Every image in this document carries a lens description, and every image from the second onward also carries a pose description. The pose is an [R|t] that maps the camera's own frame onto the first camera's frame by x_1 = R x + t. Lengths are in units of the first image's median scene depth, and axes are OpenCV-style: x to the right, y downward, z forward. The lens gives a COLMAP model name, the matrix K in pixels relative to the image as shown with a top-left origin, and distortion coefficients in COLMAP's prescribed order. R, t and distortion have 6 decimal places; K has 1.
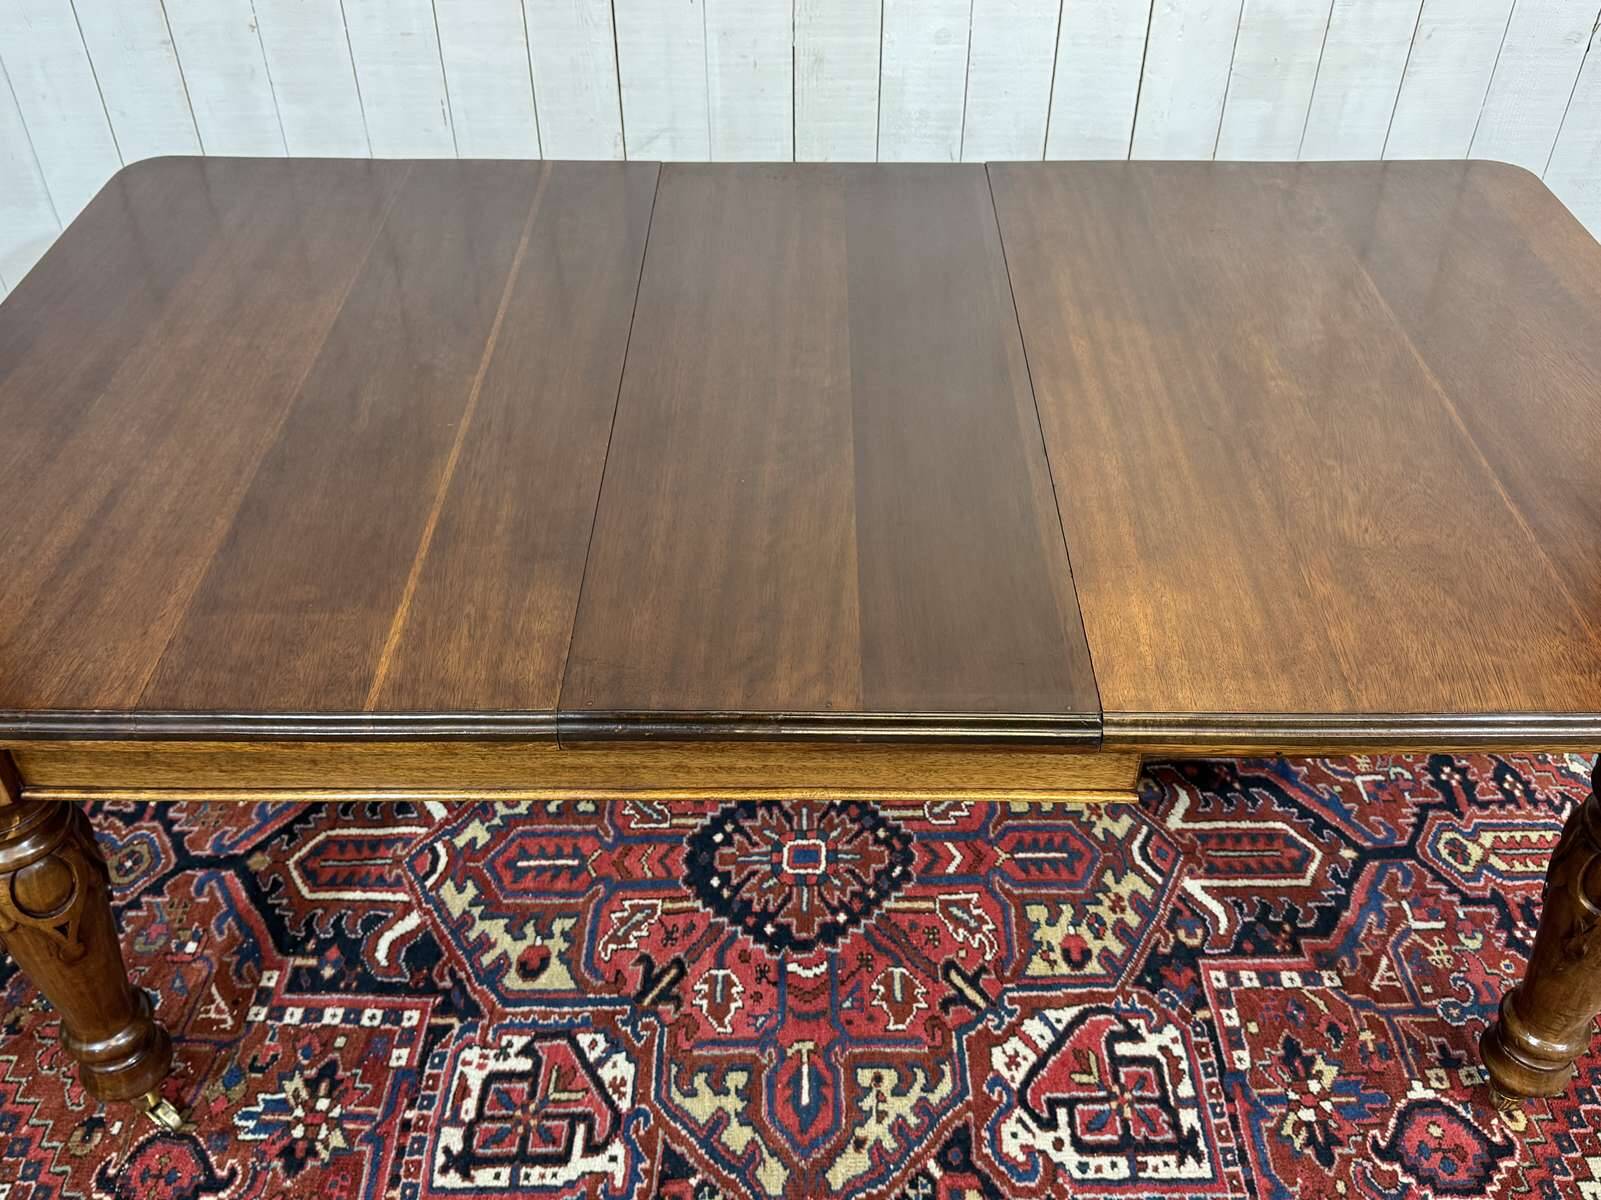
lens RADIAL K [[1408.7, 0, 800.8], [0, 1408.7, 626.6], [0, 0, 1]] dist [0.166781, -0.393731]
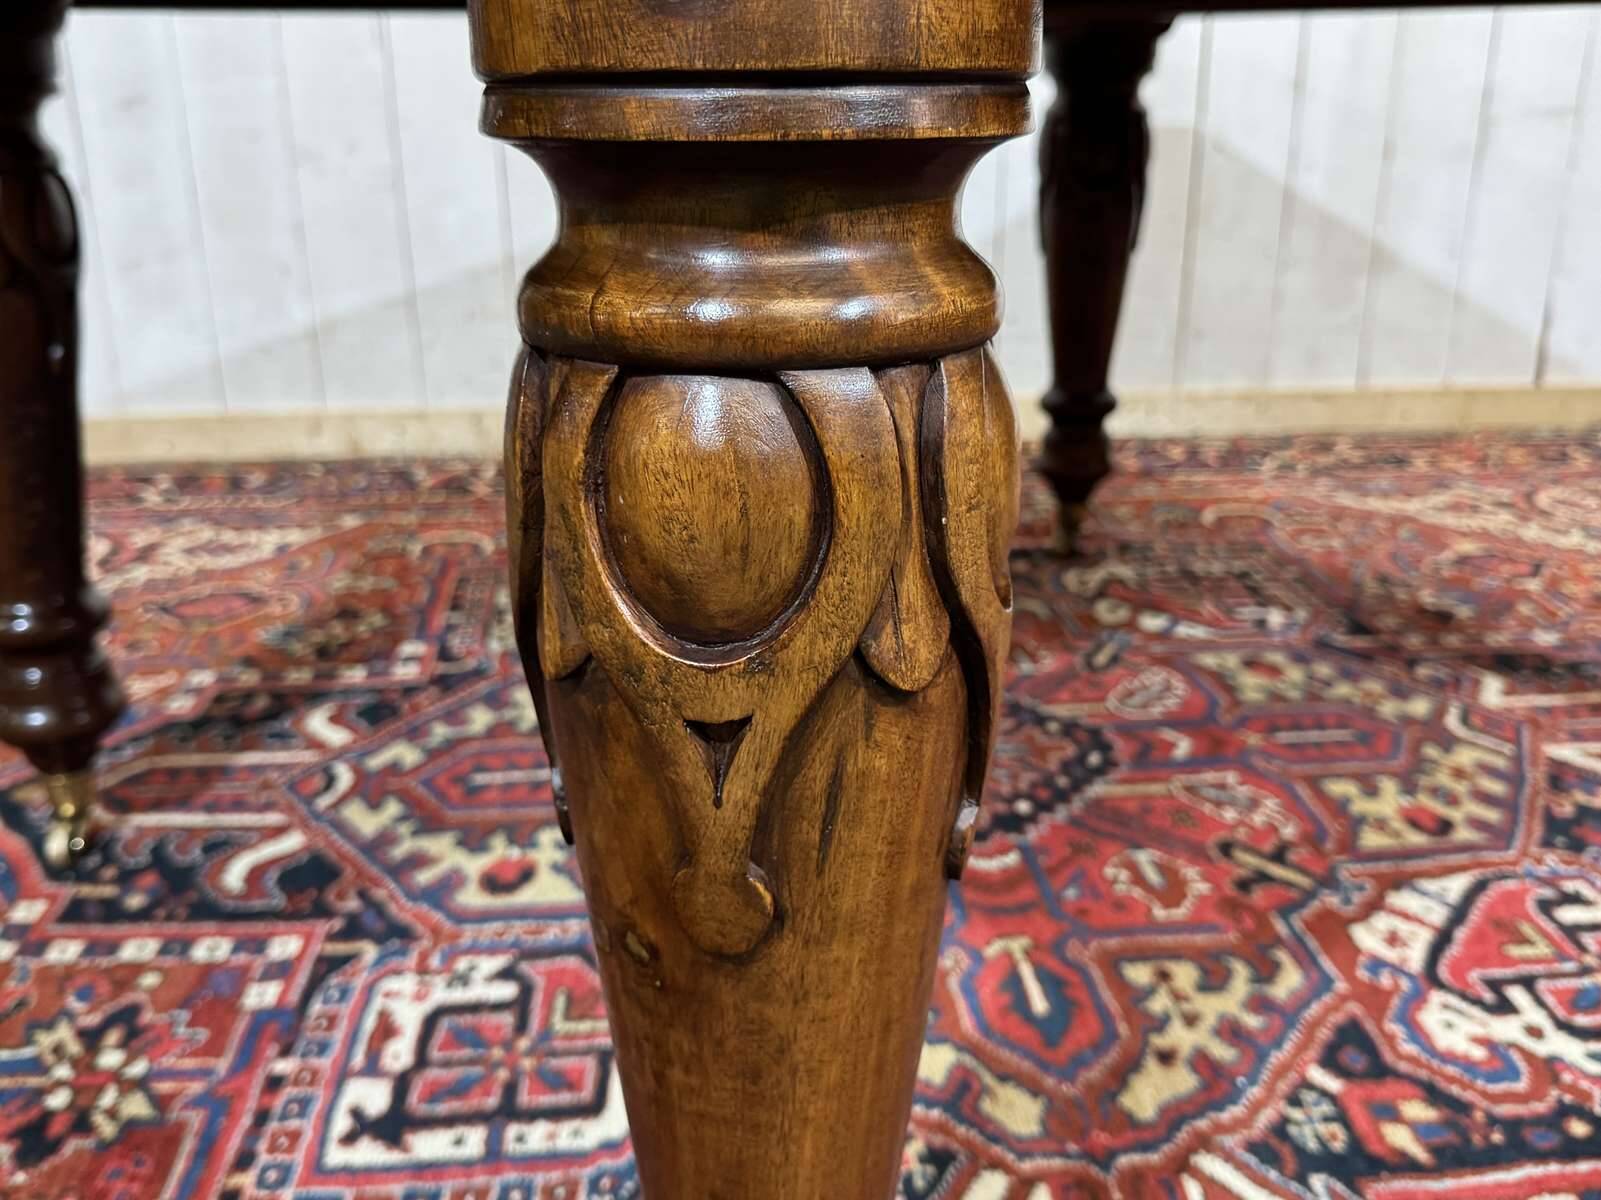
lens RADIAL K [[1503.2, 0, 800.5], [0, 1503.2, 600.0], [0, 0, 1]] dist [0.129553, -0.330888]
pose [[0.996510, -0.029349, 0.078142, -0.119895], [0.055569, 0.931808, -0.358672, 0.370547], [-0.062286, 0.361762, 0.930187, 0.407090]]
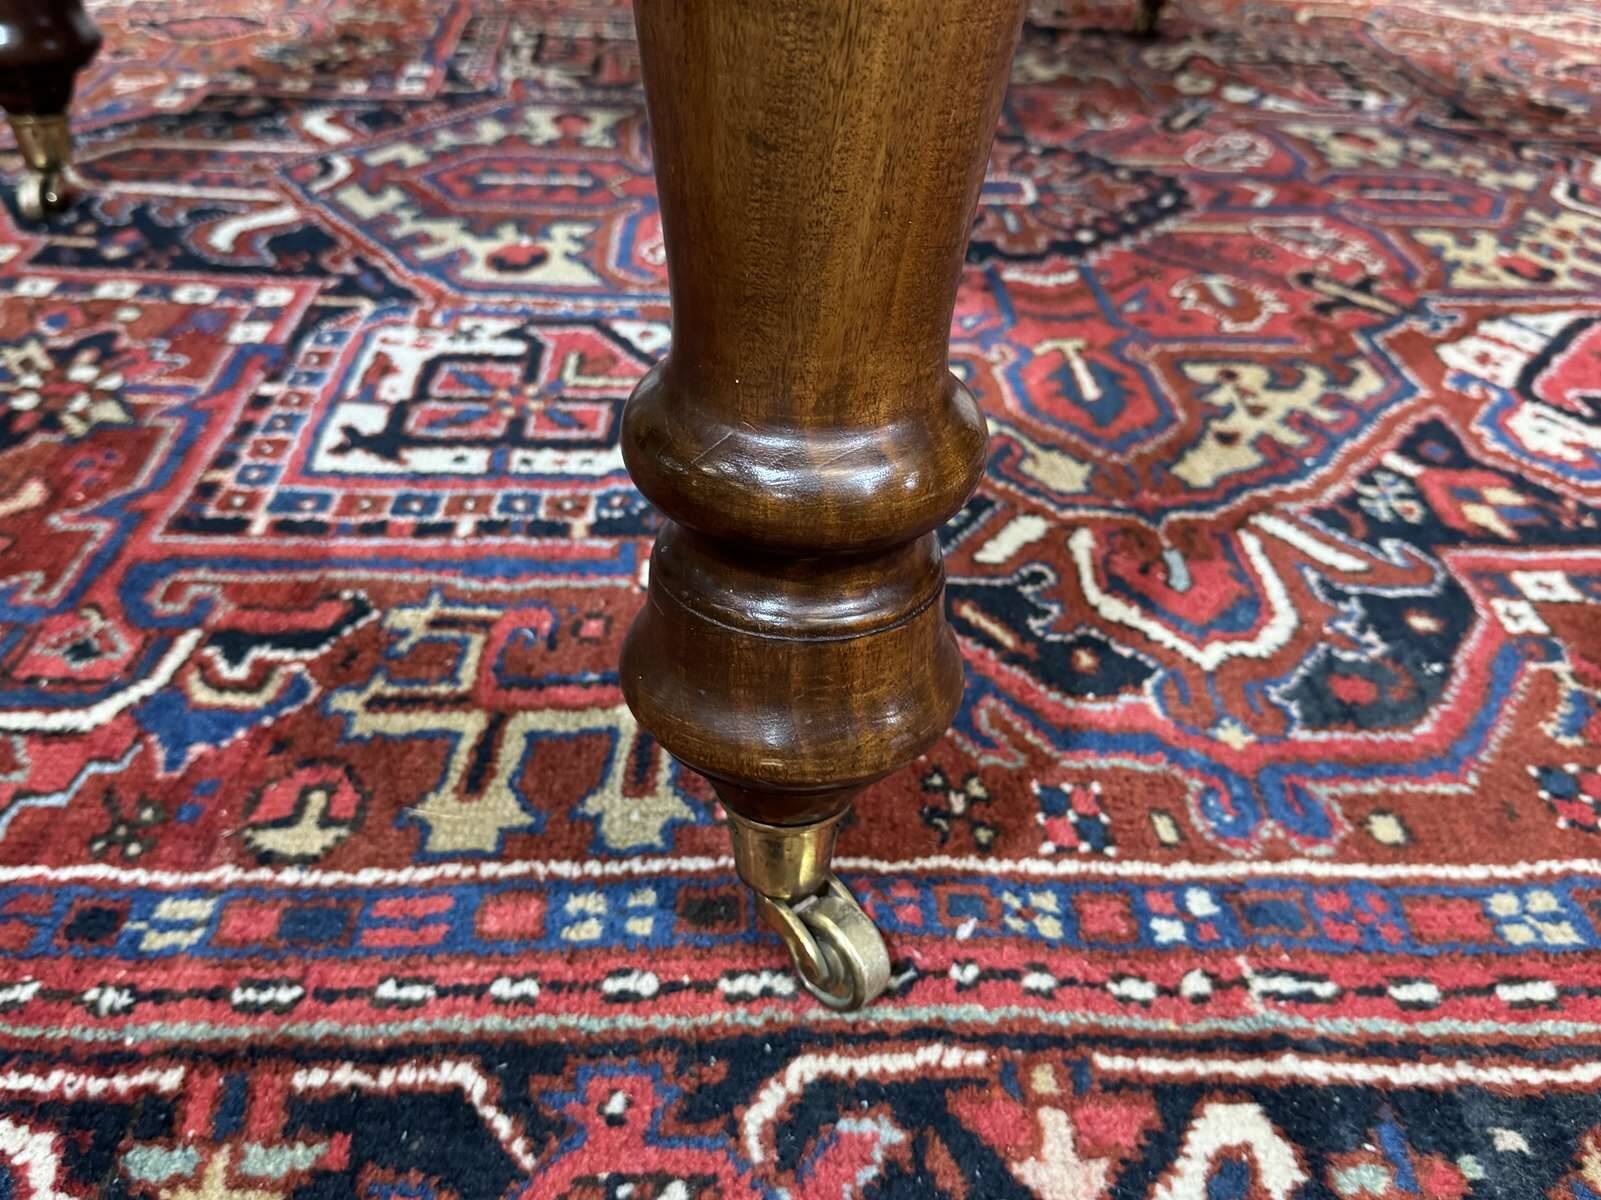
lens RADIAL K [[1485.9, 0, 792.2], [0, 1485.9, 602.2], [0, 0, 1]] dist [0.178943, -0.466945]
pose [[0.998138, 0.016013, 0.058863, -0.122579], [-0.008026, 0.991015, -0.133508, 0.450256], [-0.060472, 0.132786, 0.989298, 0.485886]]
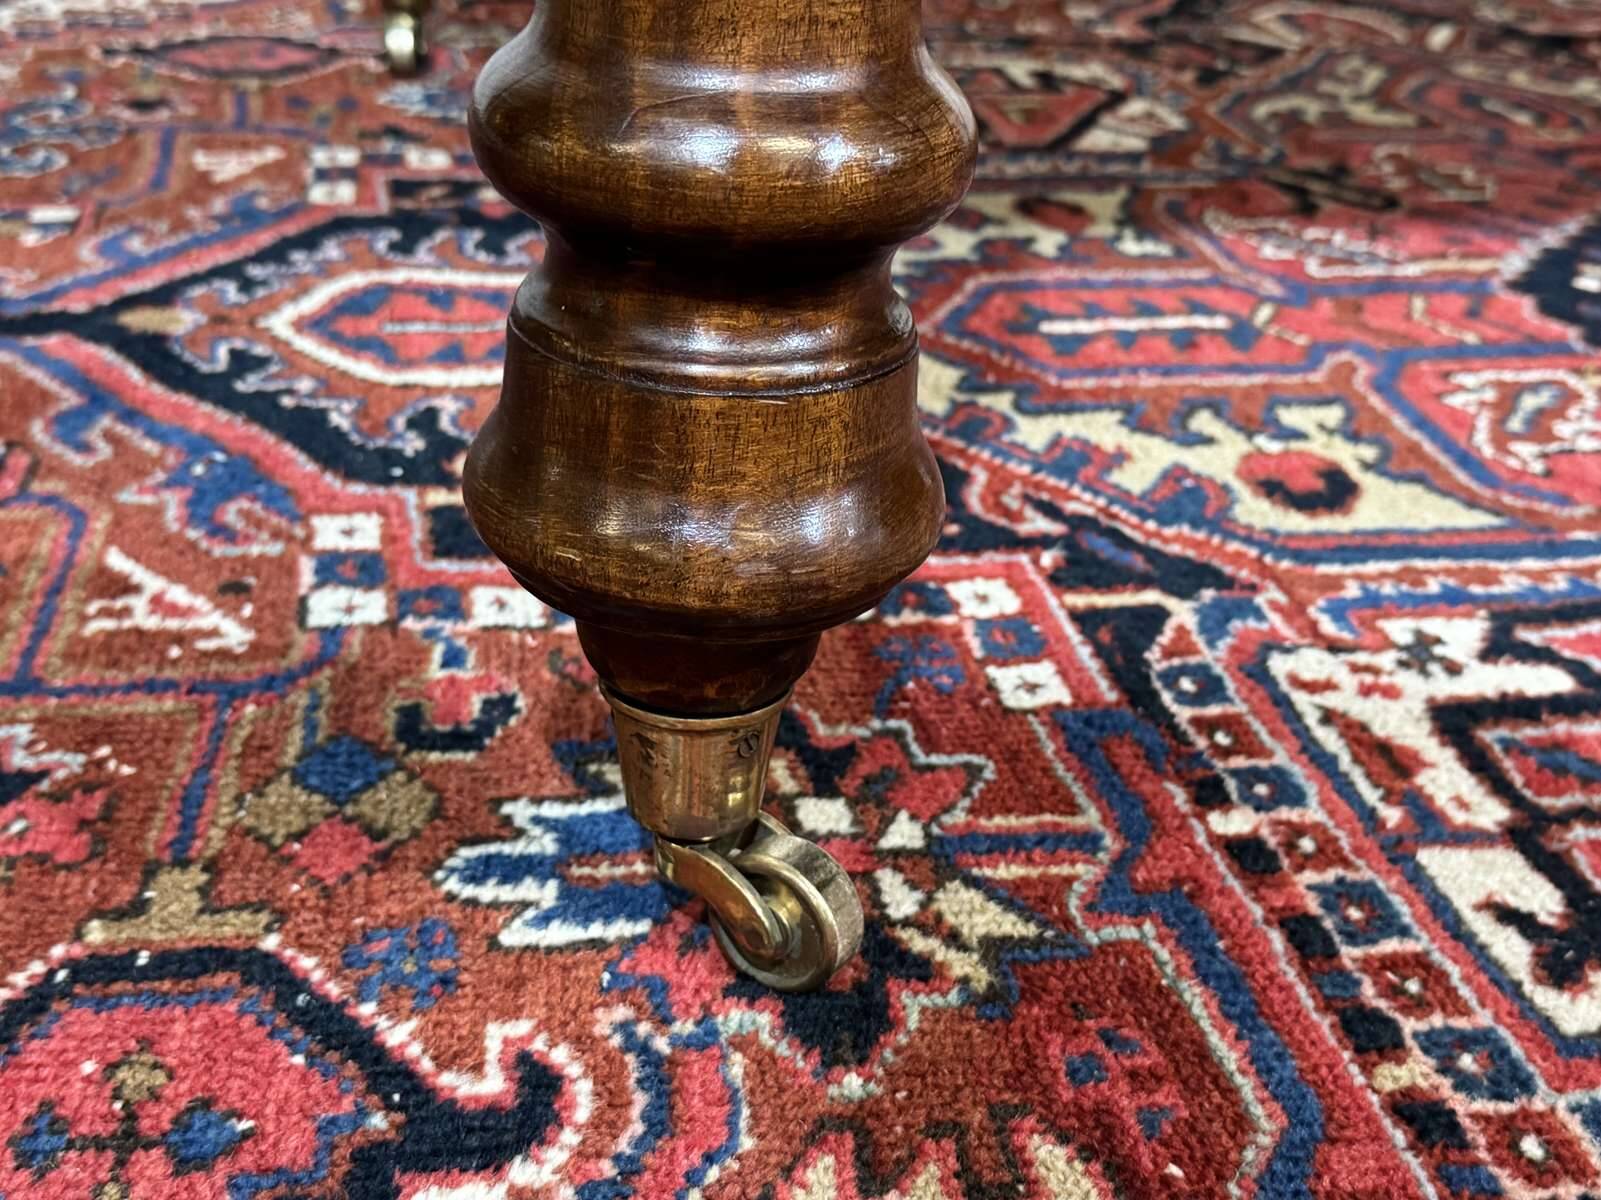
lens RADIAL K [[2107.6, 0, 796.3], [0, 2107.6, 605.3], [0, 0, 1]] dist [0.185992, -0.452048]
pose [[0.977678, -0.035453, 0.207096, -0.382962], [0.083438, 0.970121, -0.227824, 0.357874], [-0.192831, 0.240018, 0.951424, 0.660924]]
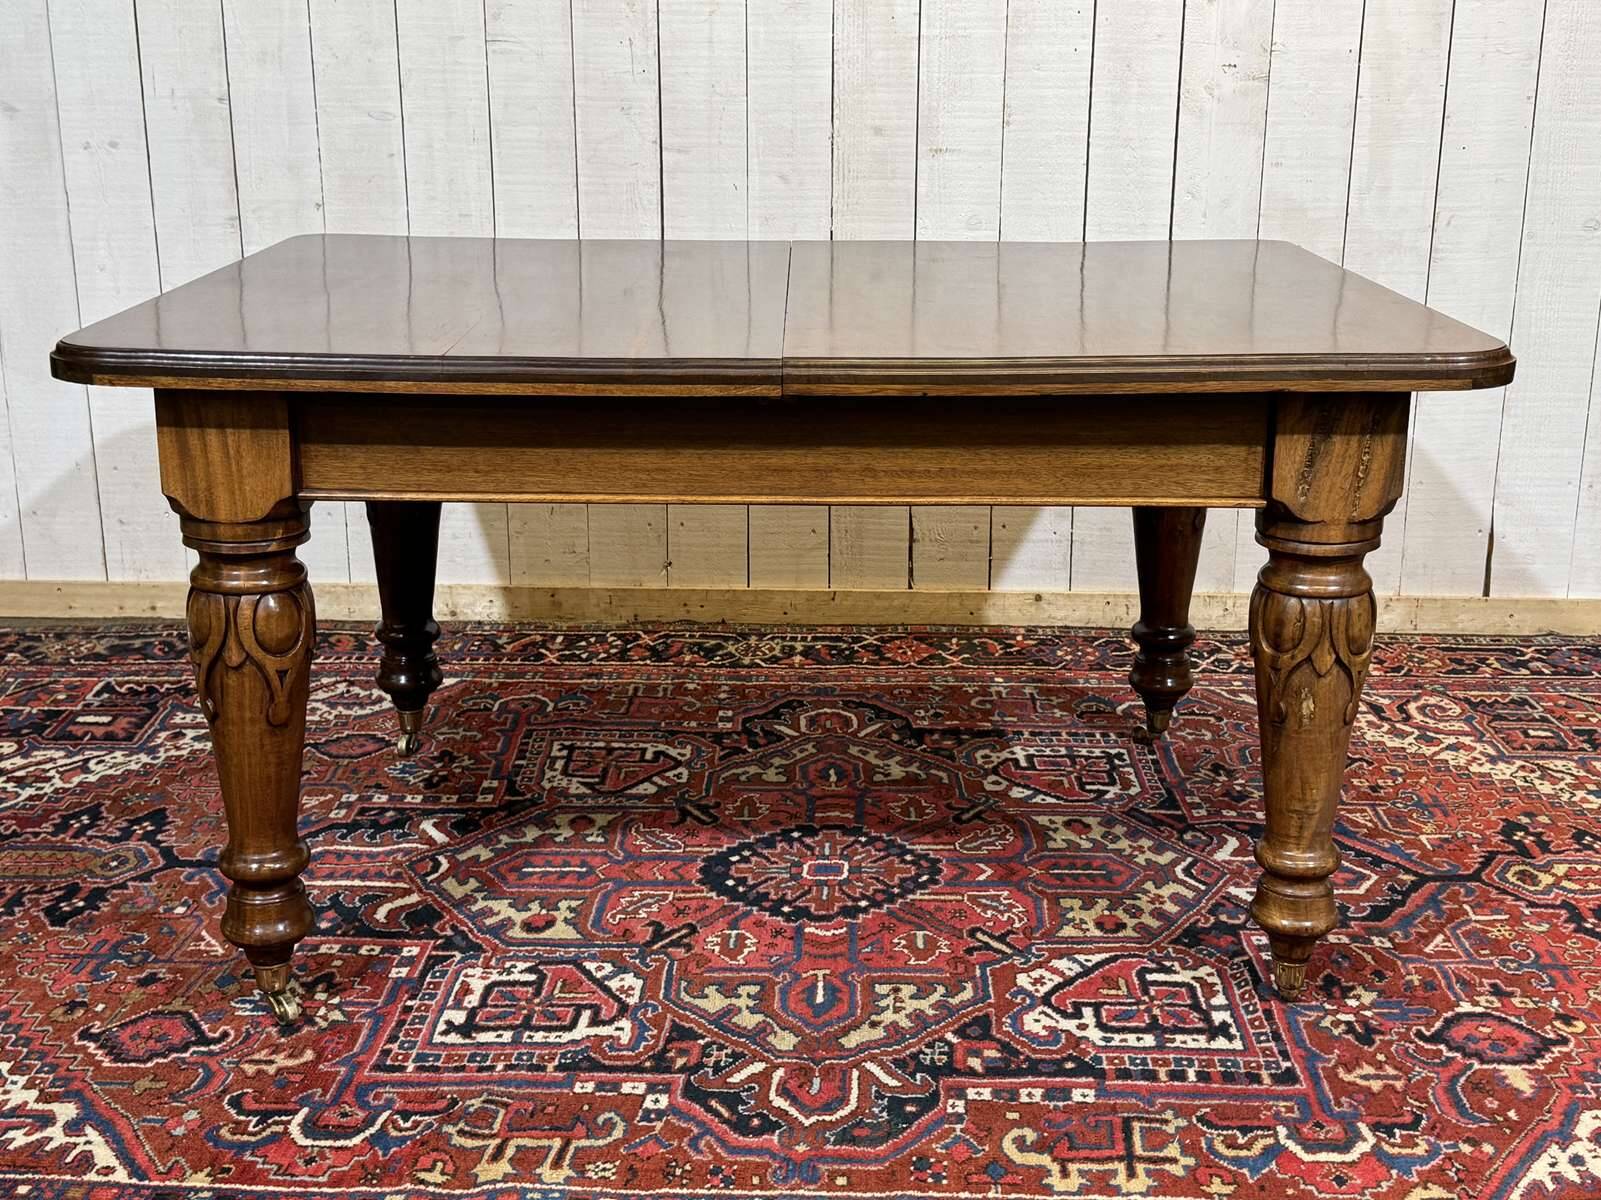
lens RADIAL K [[2072.6, 0, 800.5], [0, 2072.6, 600.0], [0, 0, 1]] dist [0.195375, -0.432754]
pose [[0.999532, 0.014428, -0.026973, 0.022991], [-0.024416, 0.907492, -0.419360, 0.645481], [0.018427, 0.419822, 0.907419, -0.368143]]
